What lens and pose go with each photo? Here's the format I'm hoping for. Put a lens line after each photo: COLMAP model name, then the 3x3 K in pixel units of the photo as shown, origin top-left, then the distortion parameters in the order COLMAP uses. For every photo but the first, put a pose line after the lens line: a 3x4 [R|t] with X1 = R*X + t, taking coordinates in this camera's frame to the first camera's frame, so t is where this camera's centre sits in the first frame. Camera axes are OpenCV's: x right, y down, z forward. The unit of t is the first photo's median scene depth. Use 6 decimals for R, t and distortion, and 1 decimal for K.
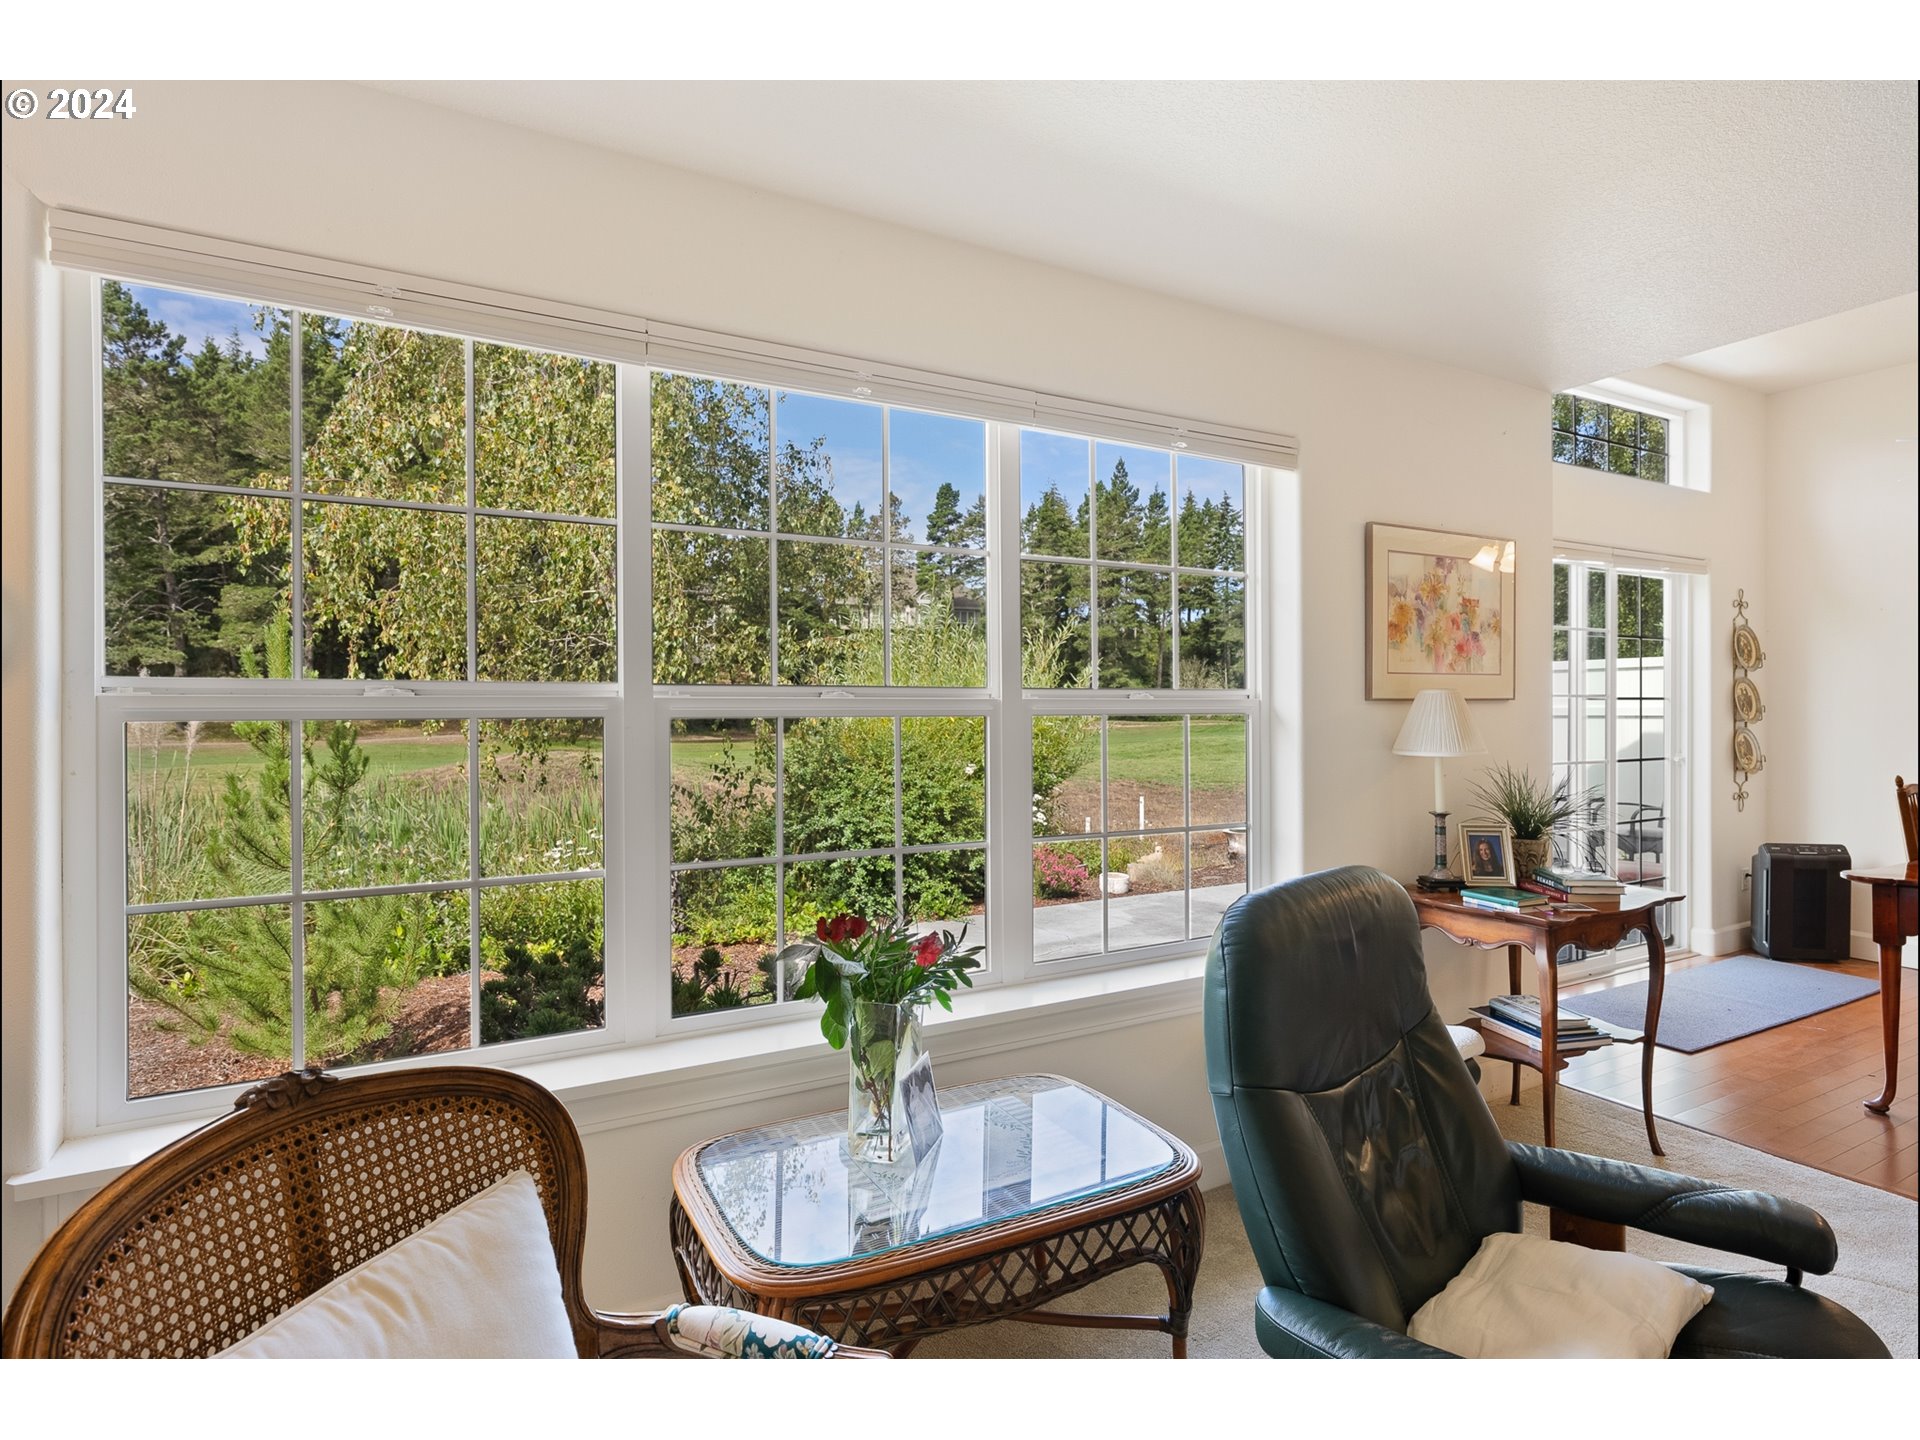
lens RADIAL K [[1004.5, 0, 962.8], [0, 1004.5, 715.0], [0, 0, 1]] dist [-0.003425, -0.000397]
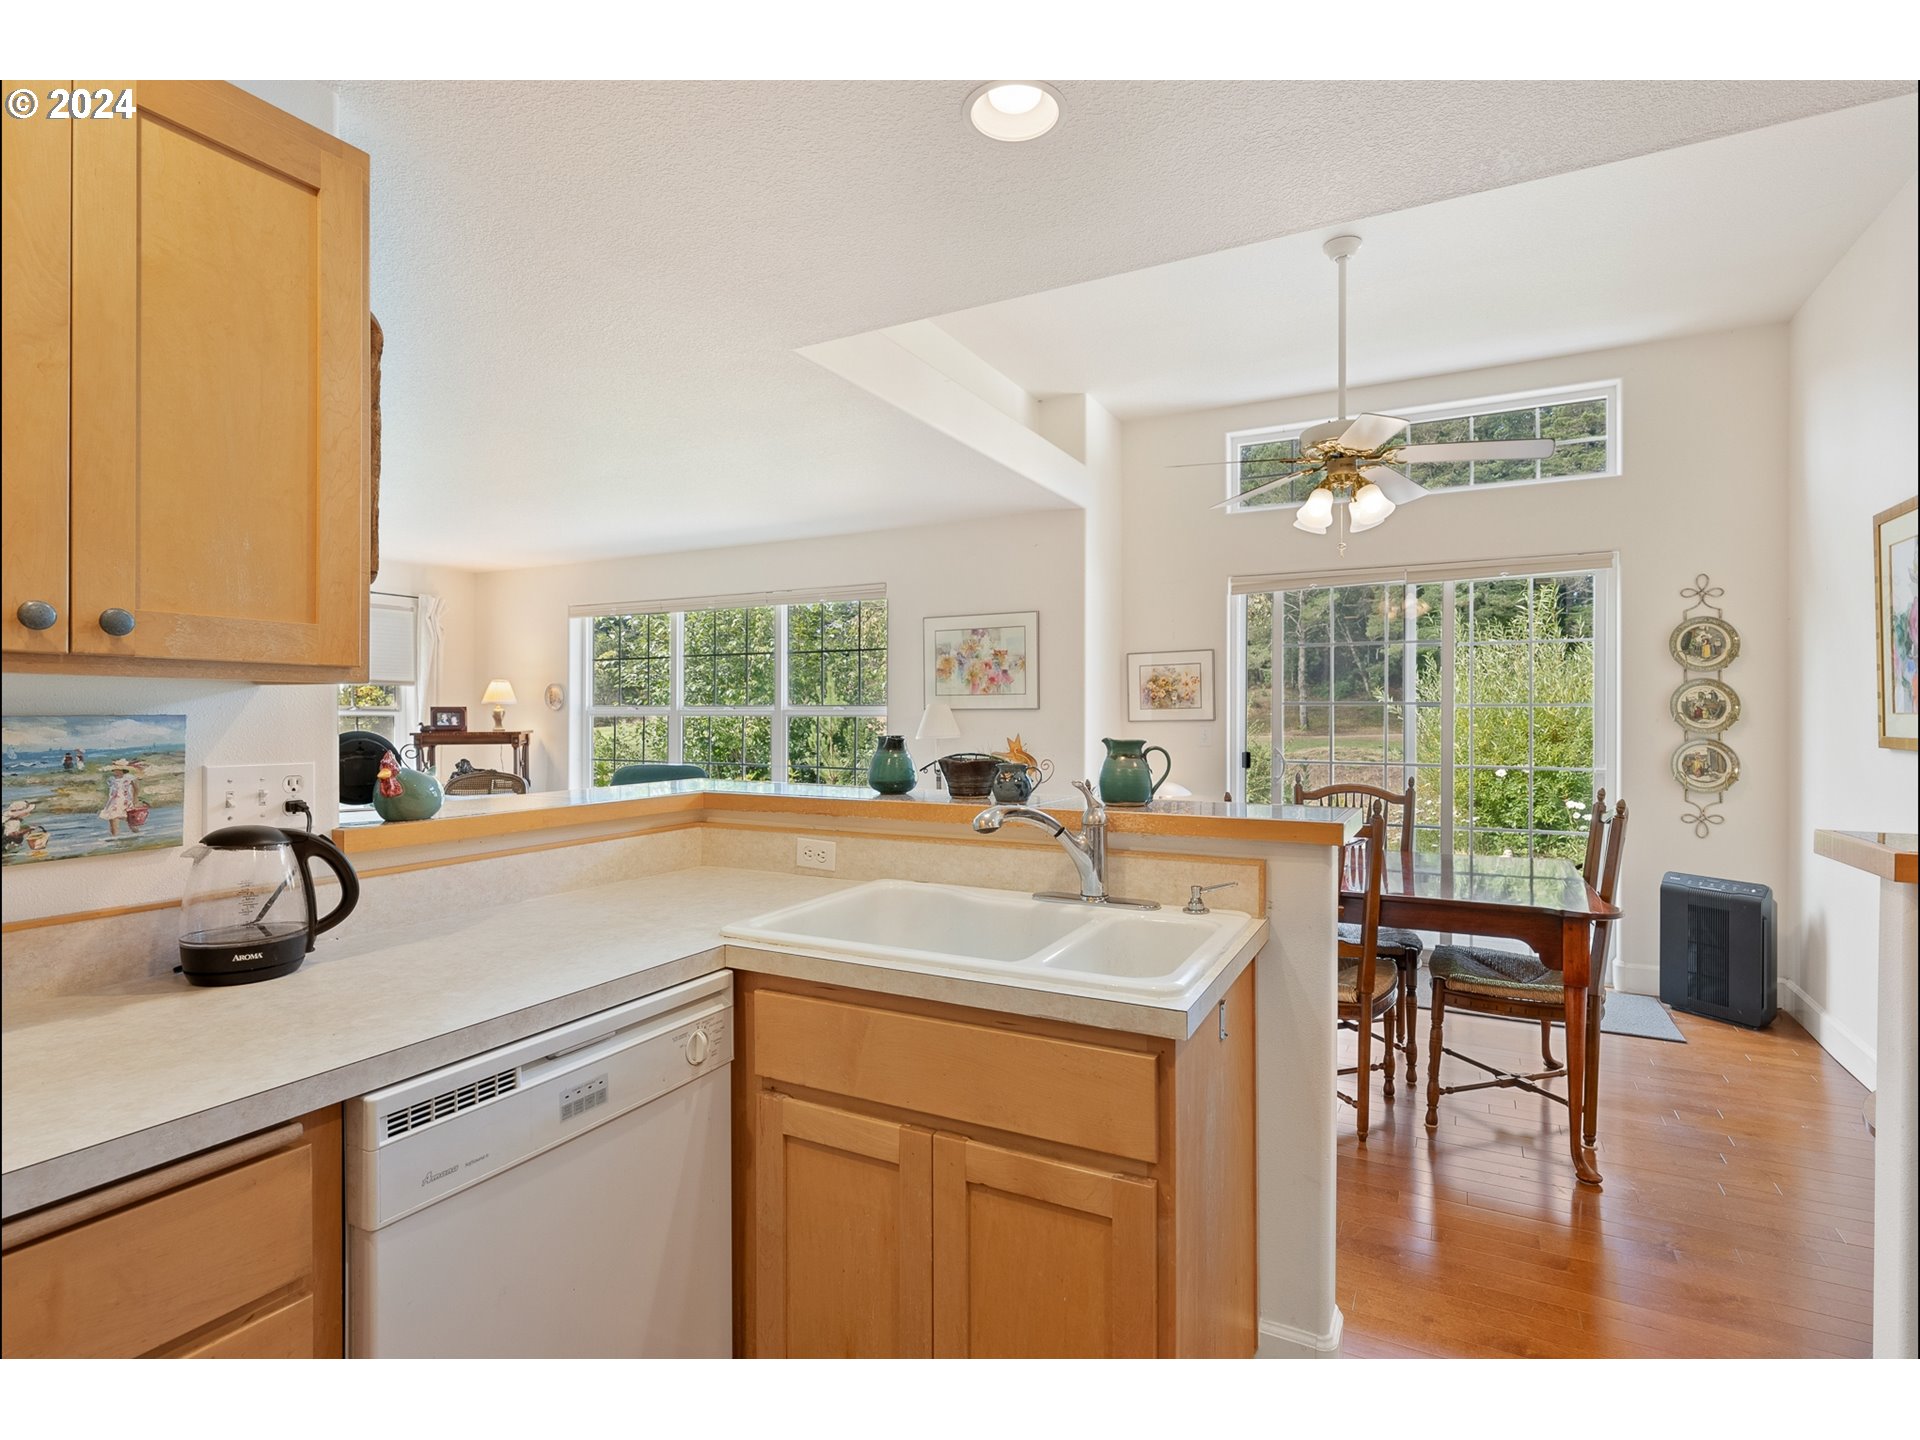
lens RADIAL K [[1004.5, 0, 962.8], [0, 1004.5, 715.0], [0, 0, 1]] dist [-0.003425, -0.000397]
pose [[0.541166, 0.007910, -0.840878, 1.173775], [-0.003588, 0.999968, 0.007097, -0.011007], [0.840908, -0.000824, 0.541178, 0.015296]]
